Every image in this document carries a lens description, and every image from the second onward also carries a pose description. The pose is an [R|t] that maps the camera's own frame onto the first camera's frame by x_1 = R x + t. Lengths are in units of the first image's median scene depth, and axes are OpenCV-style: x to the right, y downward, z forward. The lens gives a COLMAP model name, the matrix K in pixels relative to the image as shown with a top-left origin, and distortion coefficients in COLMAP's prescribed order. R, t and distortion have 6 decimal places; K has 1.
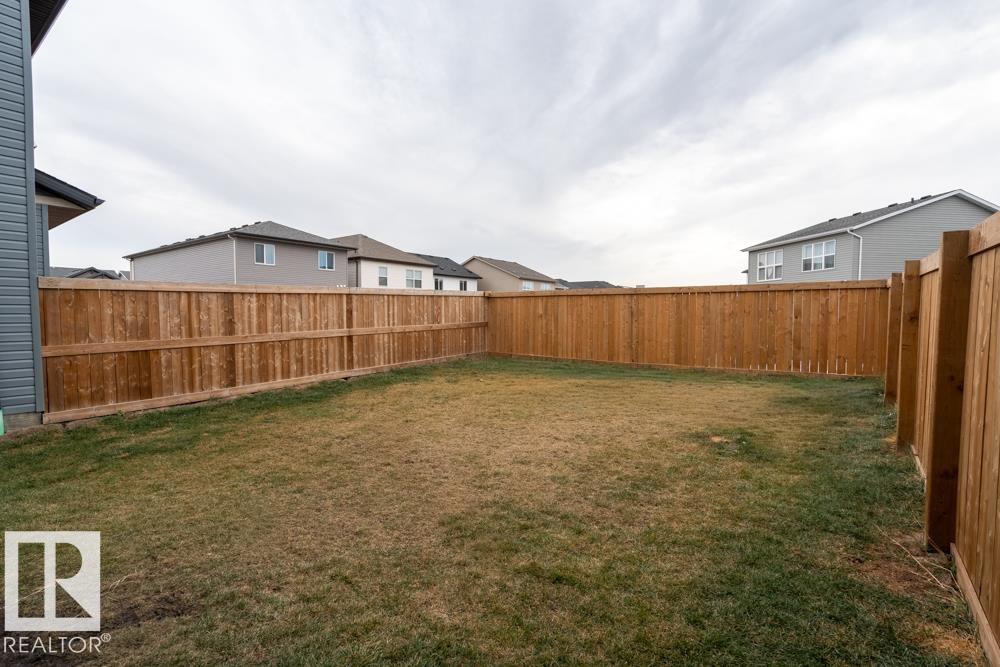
lens RADIAL K [[460.2, 0, 499.7], [0, 460.2, 333.0], [0, 0, 1]] dist [0.000712, 0.000063]
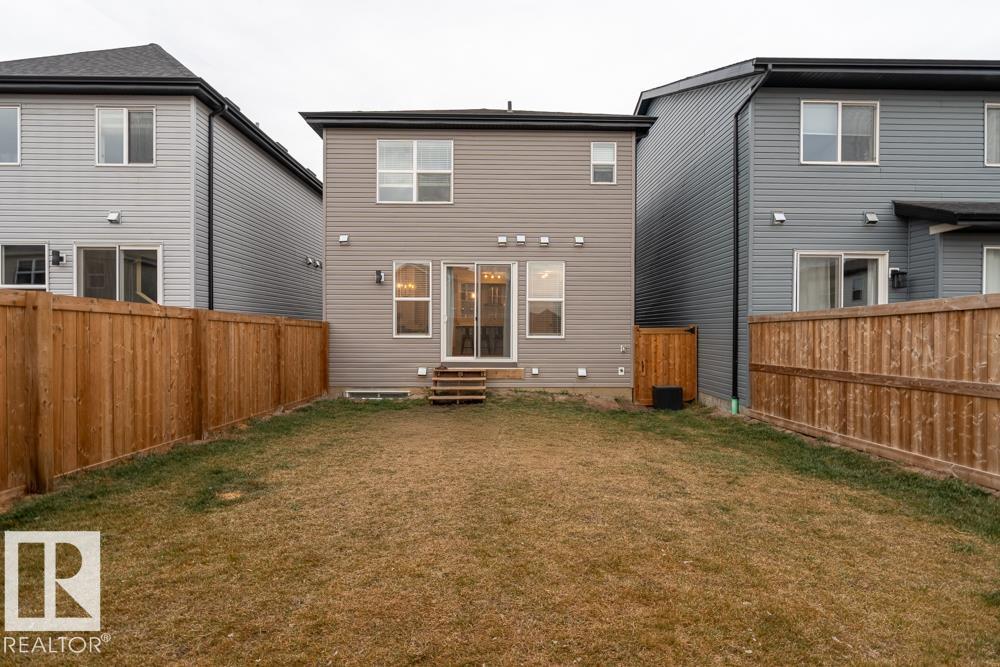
lens RADIAL K [[460.2, 0, 500.8], [0, 460.2, 333.3], [0, 0, 1]] dist [0.000712, 0.000063]
pose [[-0.792004, 0.002914, -0.610508, 0.375186], [-0.028165, 0.998750, 0.041305, -0.073614], [0.609865, 0.049909, -0.790932, 1.218986]]
